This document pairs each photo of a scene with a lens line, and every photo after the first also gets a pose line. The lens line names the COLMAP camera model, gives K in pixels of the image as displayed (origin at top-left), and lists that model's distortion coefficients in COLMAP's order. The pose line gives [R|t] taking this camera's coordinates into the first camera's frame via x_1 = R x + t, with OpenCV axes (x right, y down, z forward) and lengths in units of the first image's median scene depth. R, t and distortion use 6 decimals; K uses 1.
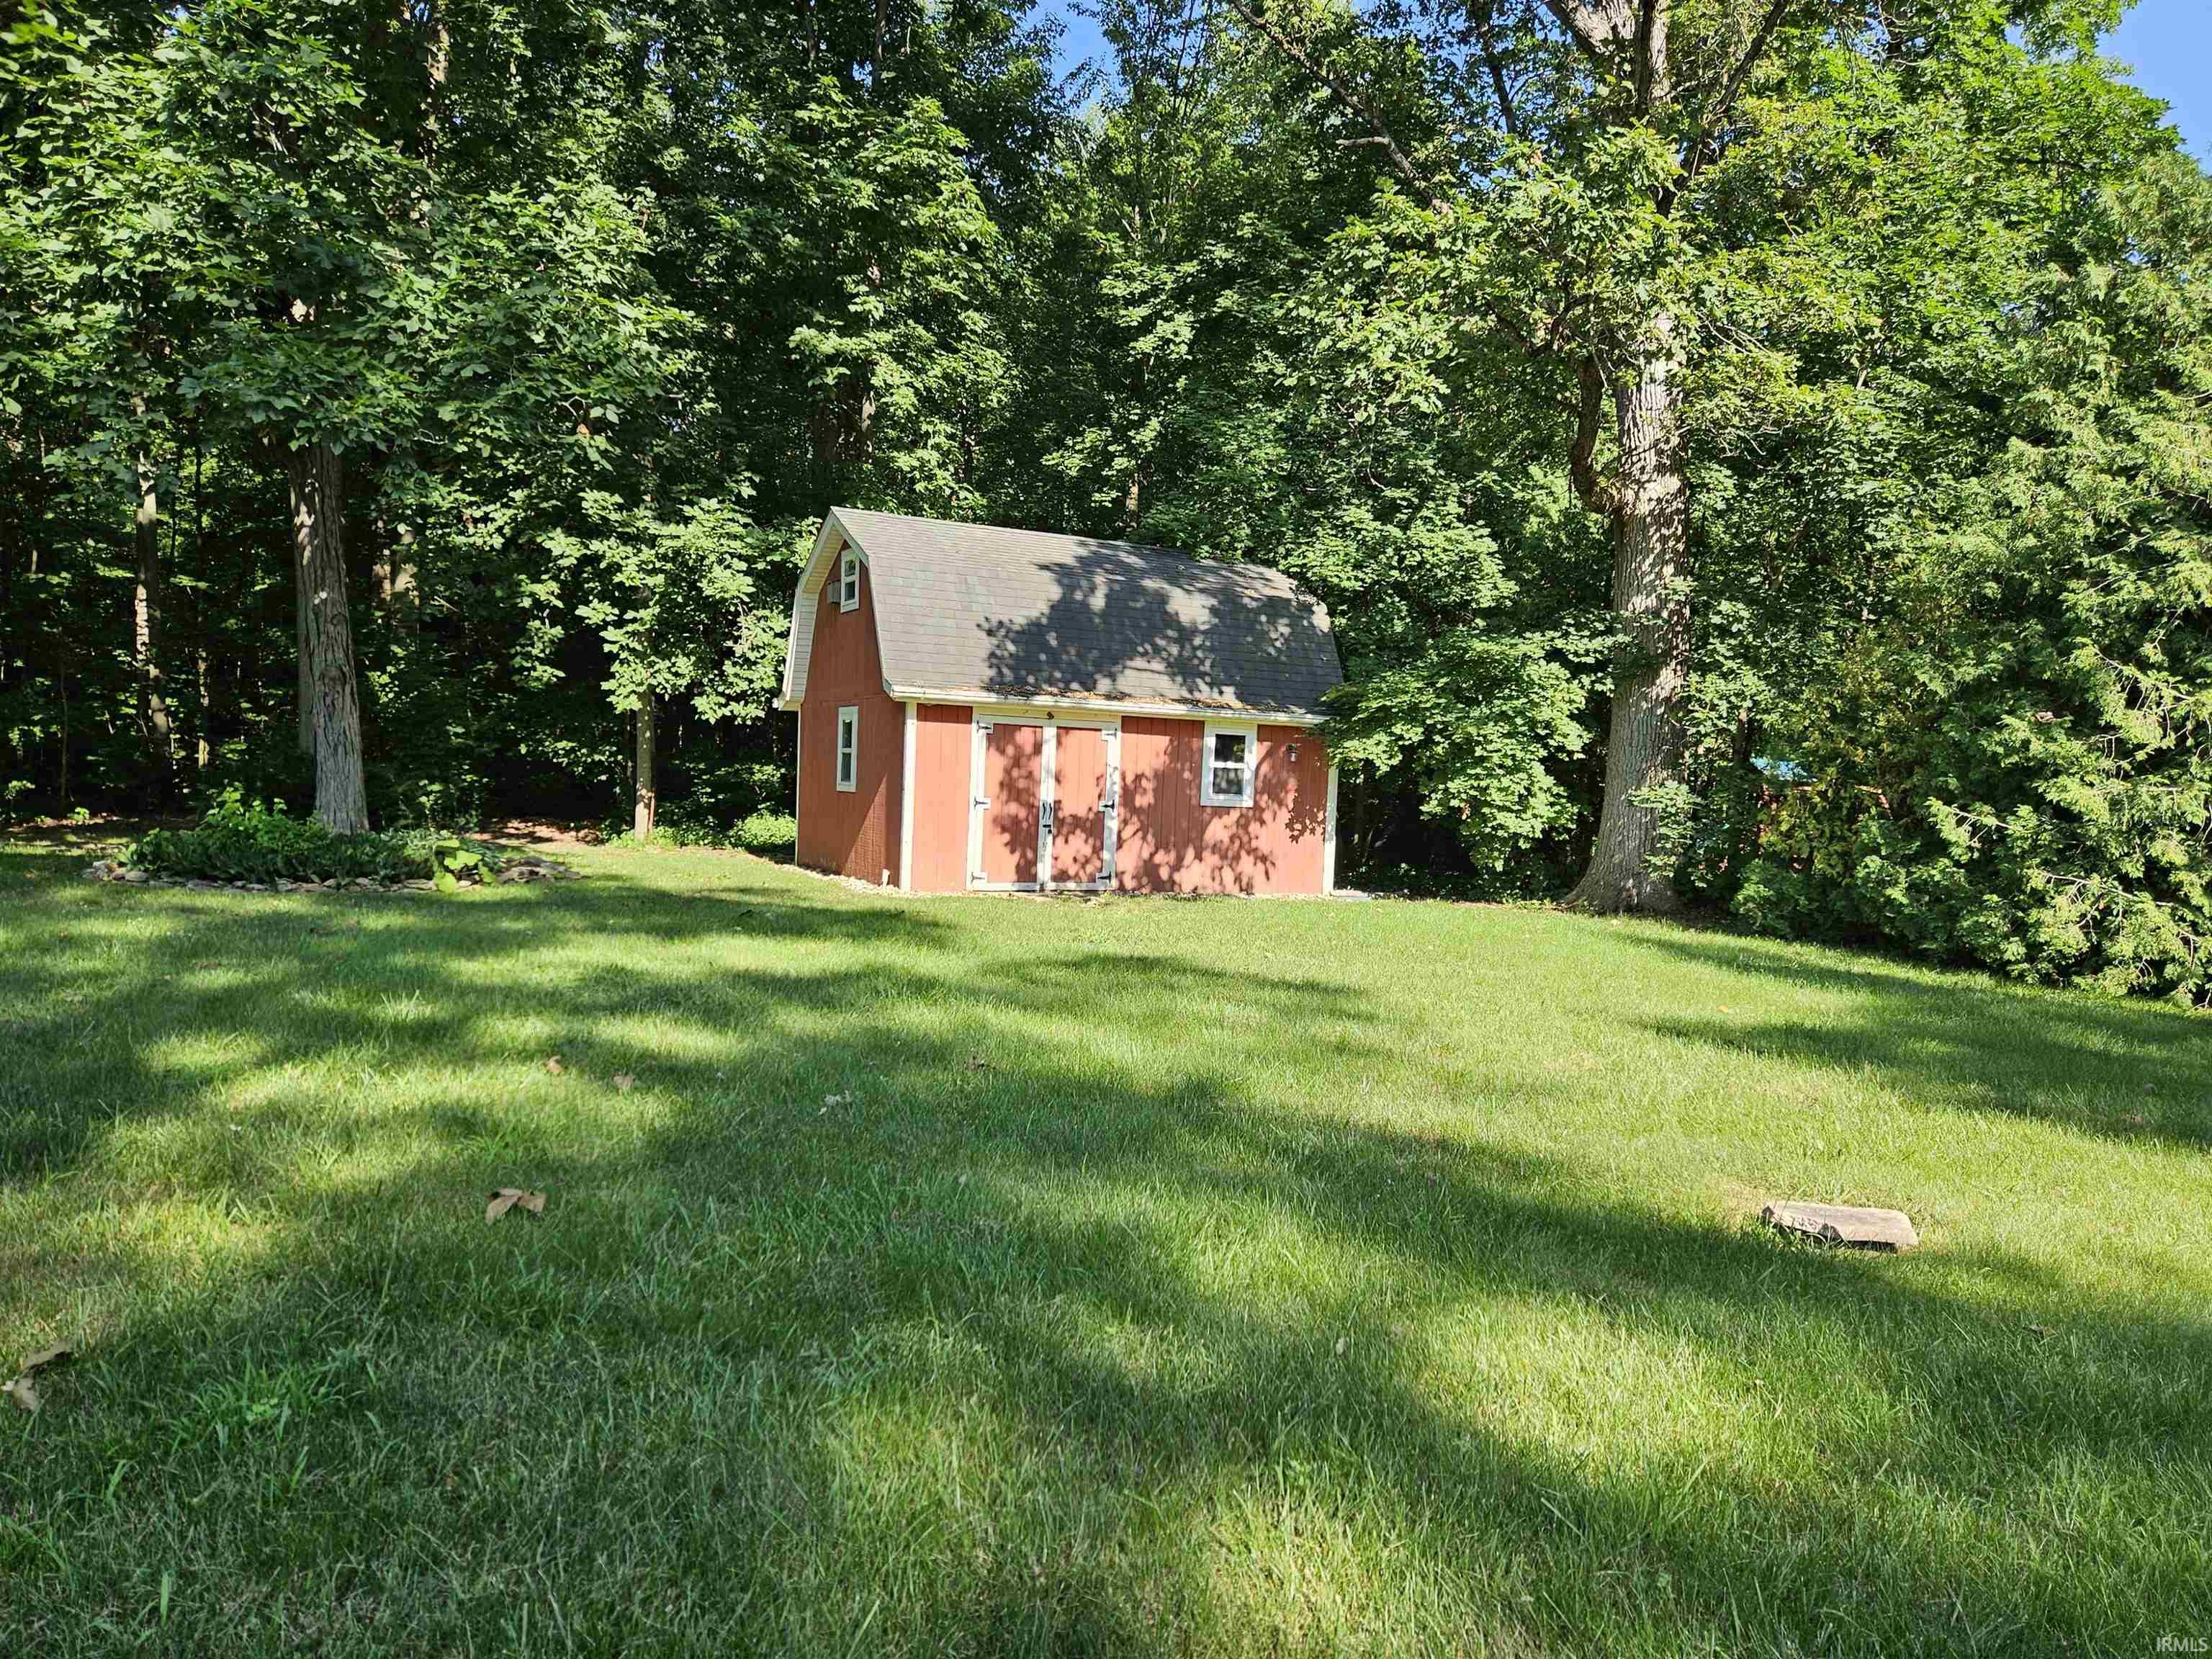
lens RADIAL K [[1477.8, 0, 1116.3], [0, 1477.8, 843.4], [0, 0, 1]] dist [0.132444, -0.162145]
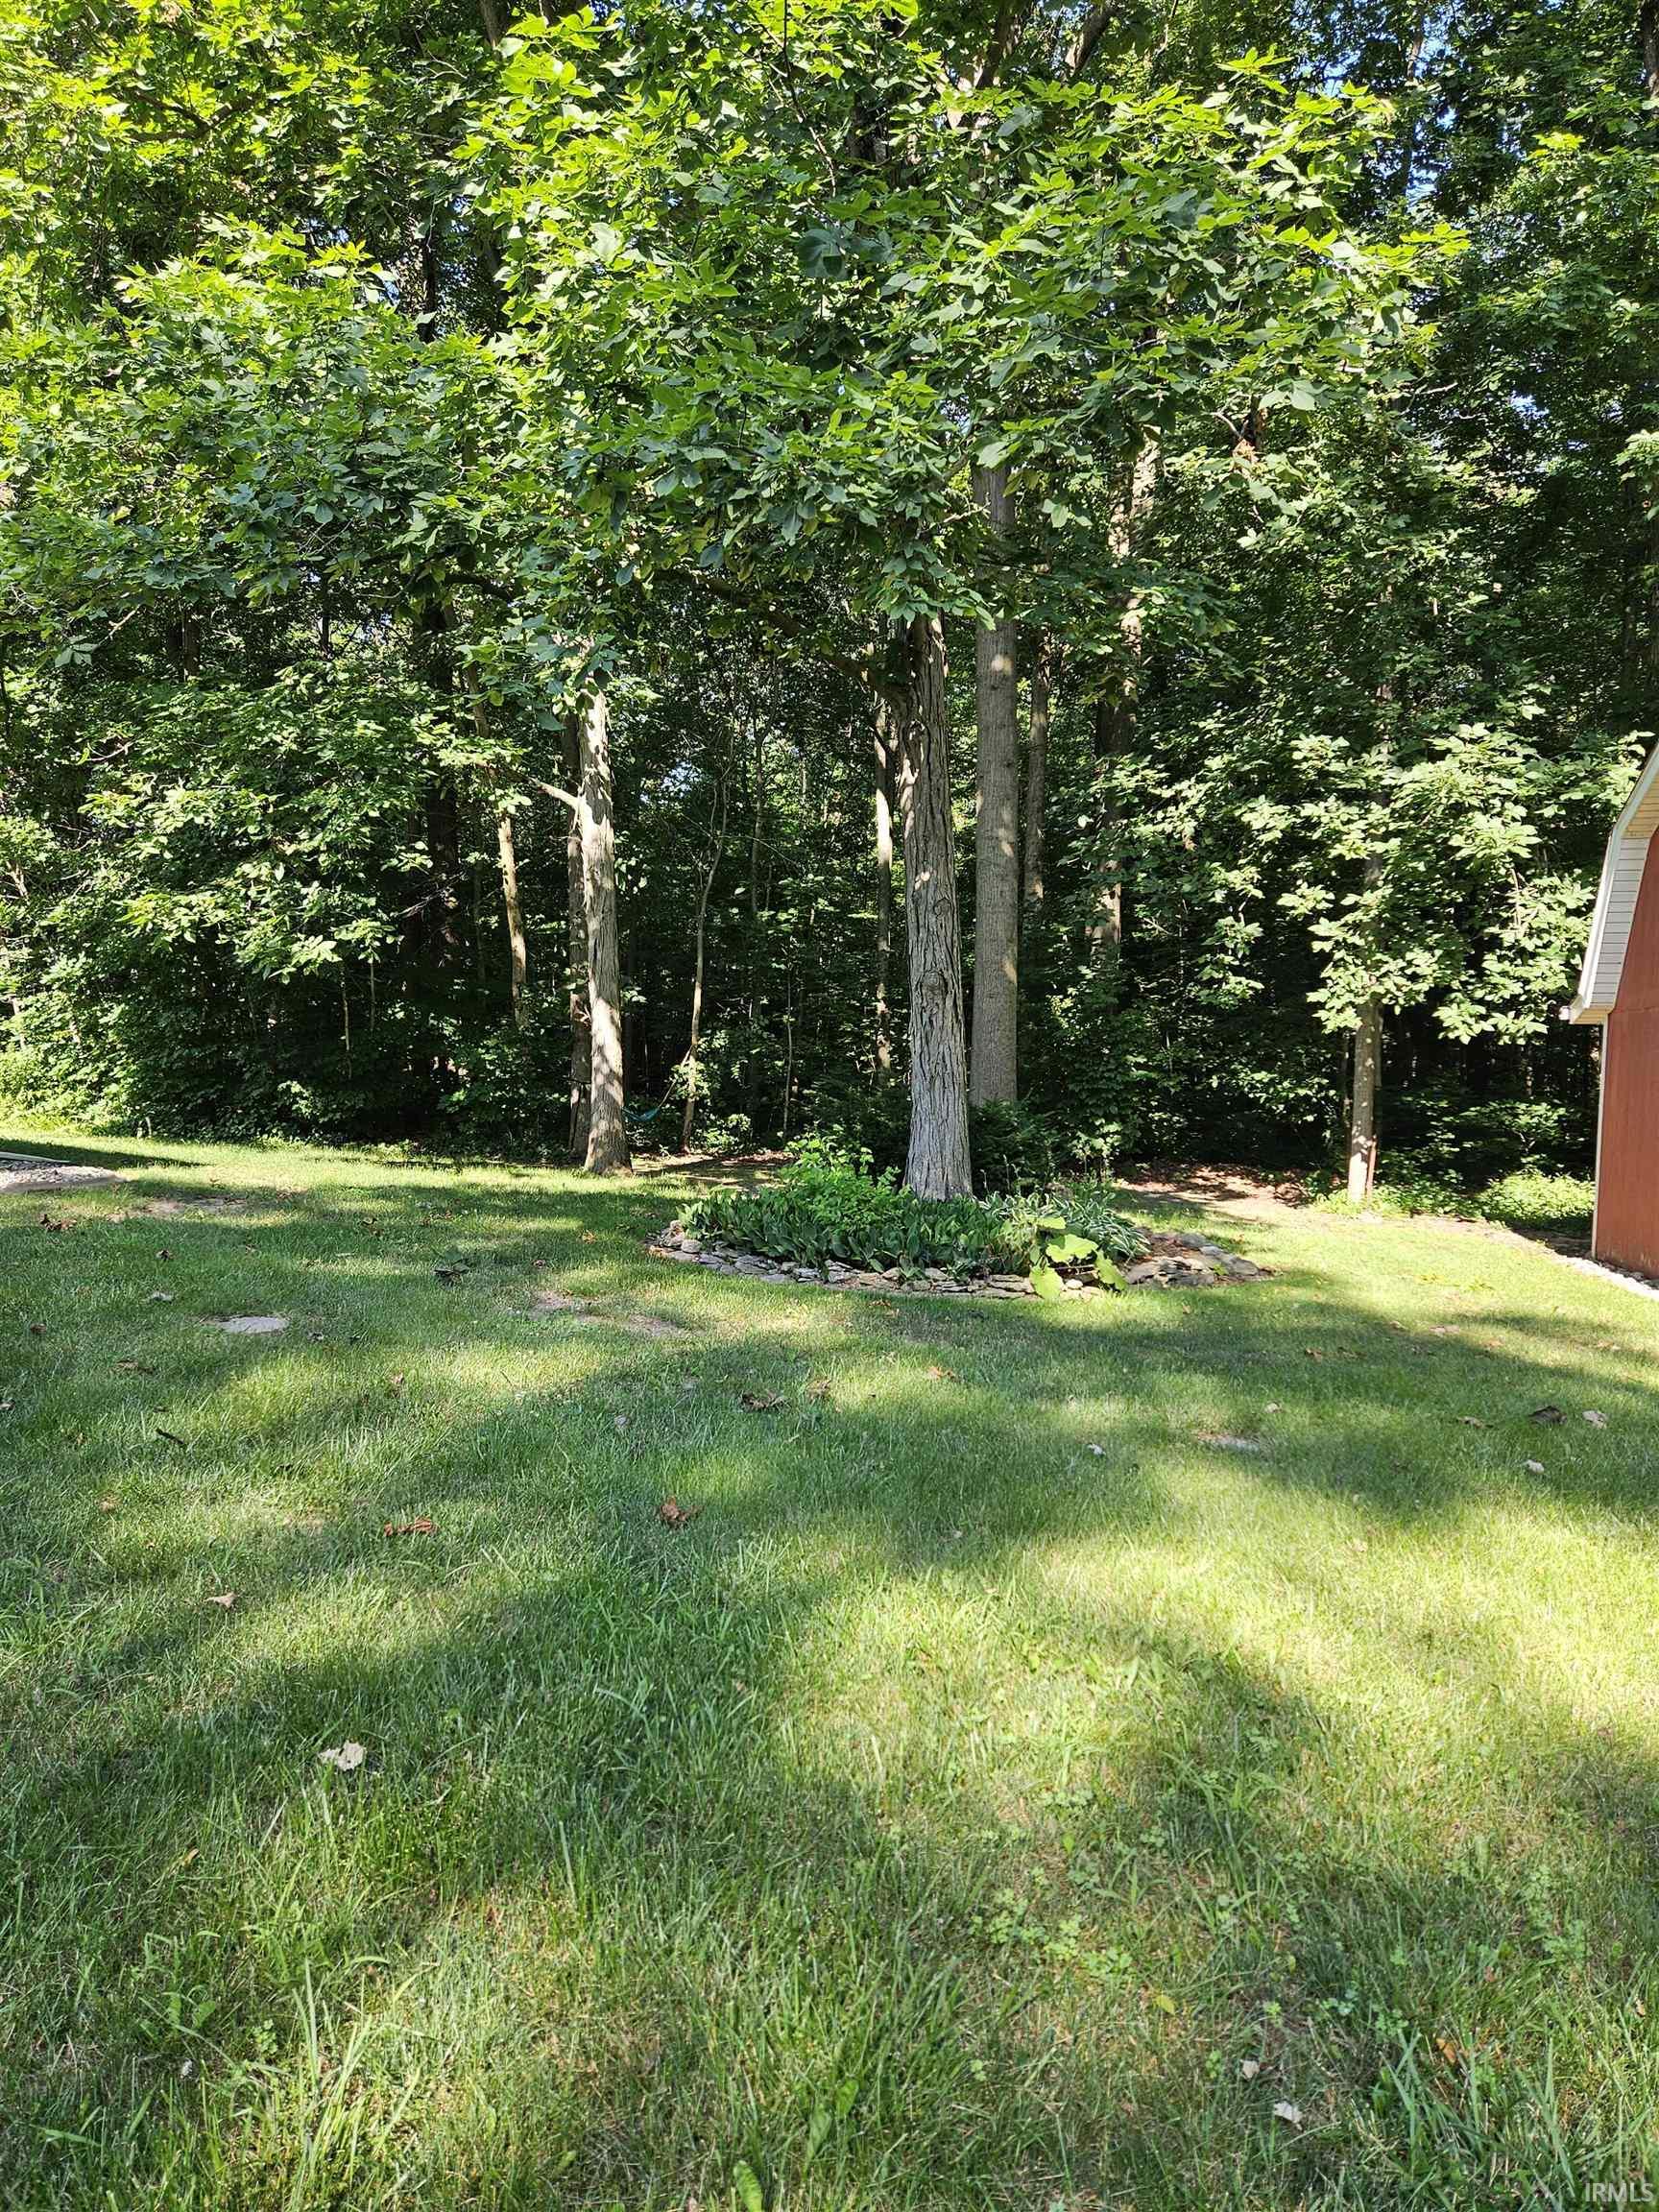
lens RADIAL K [[1477.8, 0, 820.8], [0, 1477.8, 1109.9], [0, 0, 1]] dist [0.132444, -0.162145]
pose [[0.790519, 0.013775, -0.612283, -0.077613], [-0.040919, 0.998701, -0.030362, -0.016613], [0.611069, 0.049056, 0.790056, 0.264664]]
